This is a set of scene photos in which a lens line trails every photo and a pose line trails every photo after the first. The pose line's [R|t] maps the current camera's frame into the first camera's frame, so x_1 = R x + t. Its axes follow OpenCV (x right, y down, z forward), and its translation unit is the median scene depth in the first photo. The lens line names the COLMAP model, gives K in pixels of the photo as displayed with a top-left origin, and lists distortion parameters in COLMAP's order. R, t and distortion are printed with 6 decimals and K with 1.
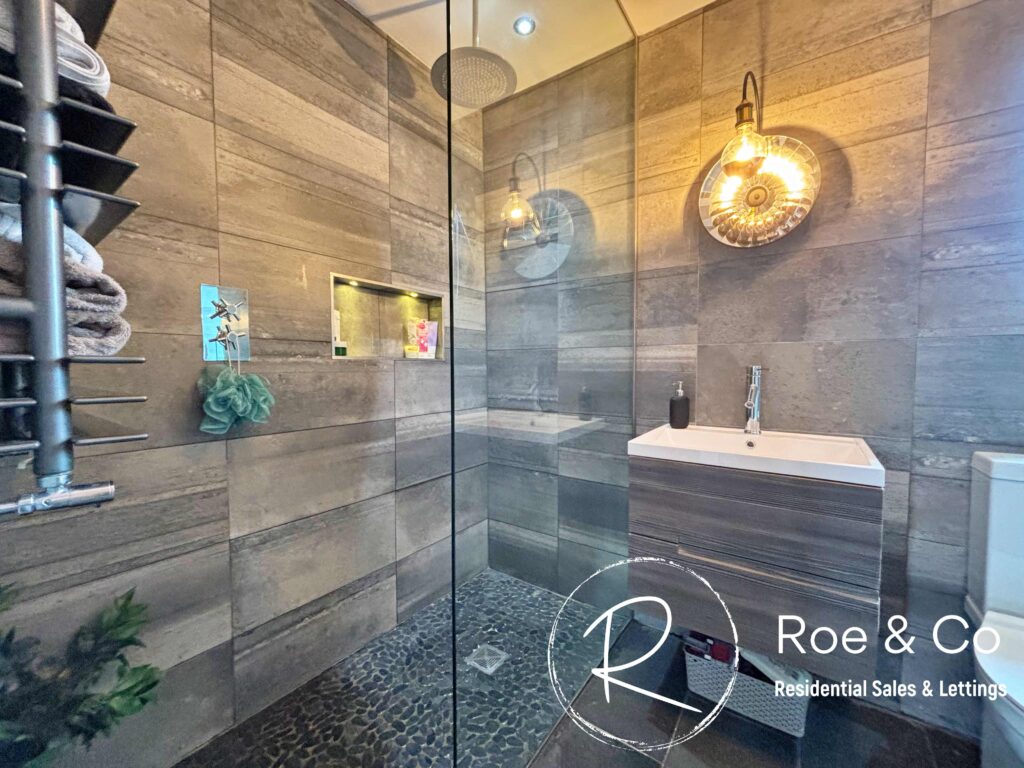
lens RADIAL K [[411.1, 0, 514.3], [0, 411.1, 387.0], [0, 0, 1]] dist [0.002003, -0.000656]
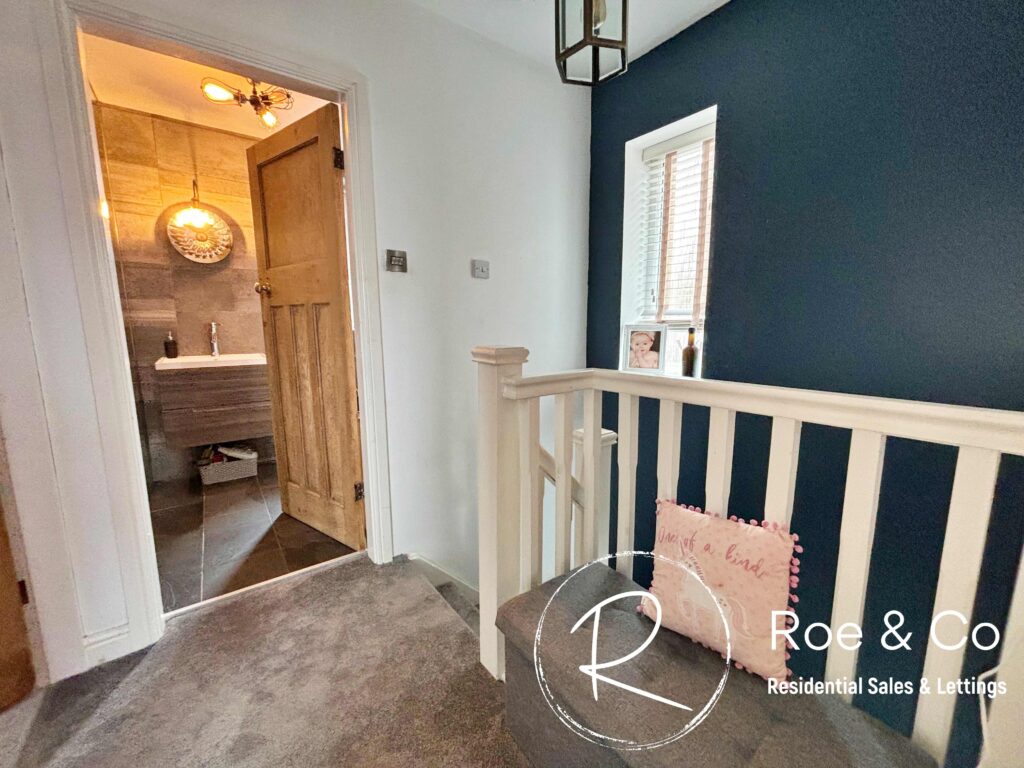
lens RADIAL K [[411.1, 0, 508.0], [0, 411.1, 383.5], [0, 0, 1]] dist [0.002003, -0.000656]
pose [[0.321665, -0.144144, 0.935818, -0.814455], [0.044503, 0.989554, 0.137124, 0.028910], [-0.945807, -0.002462, 0.324719, -0.952310]]
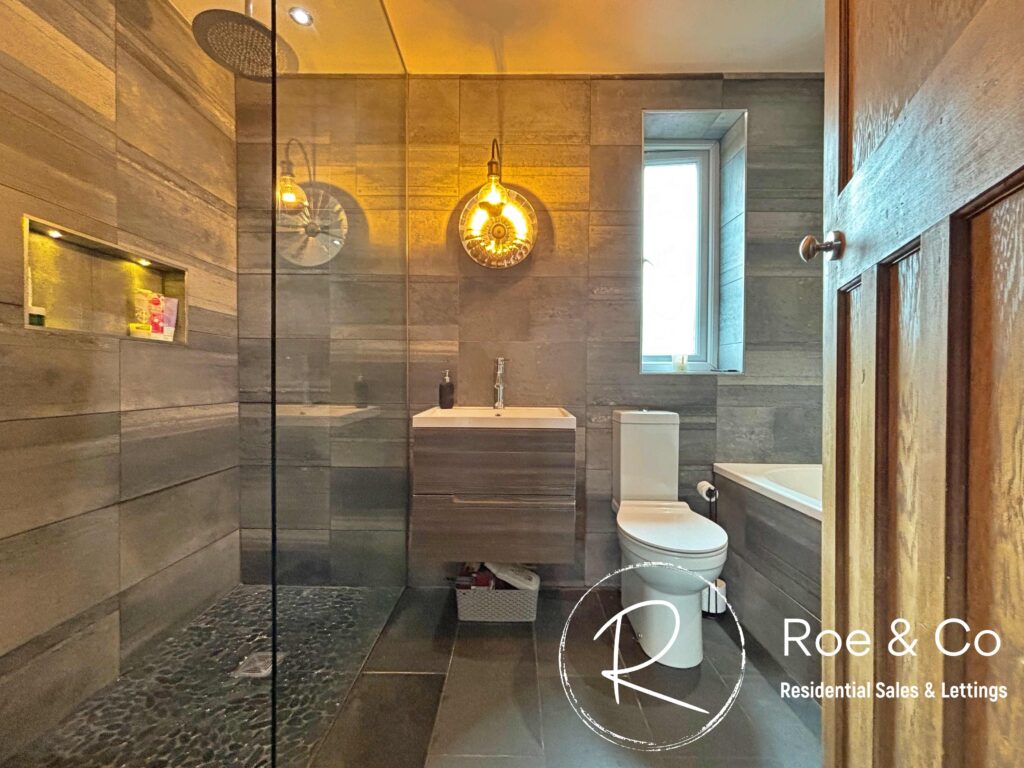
lens RADIAL K [[411.1, 0, 510.5], [0, 411.1, 385.1], [0, 0, 1]] dist [0.002003, -0.000656]
pose [[0.824863, -0.003468, 0.565322, -0.124284], [0.017675, 0.999651, -0.019658, 0.057846], [-0.565057, 0.026207, 0.824636, -0.101282]]
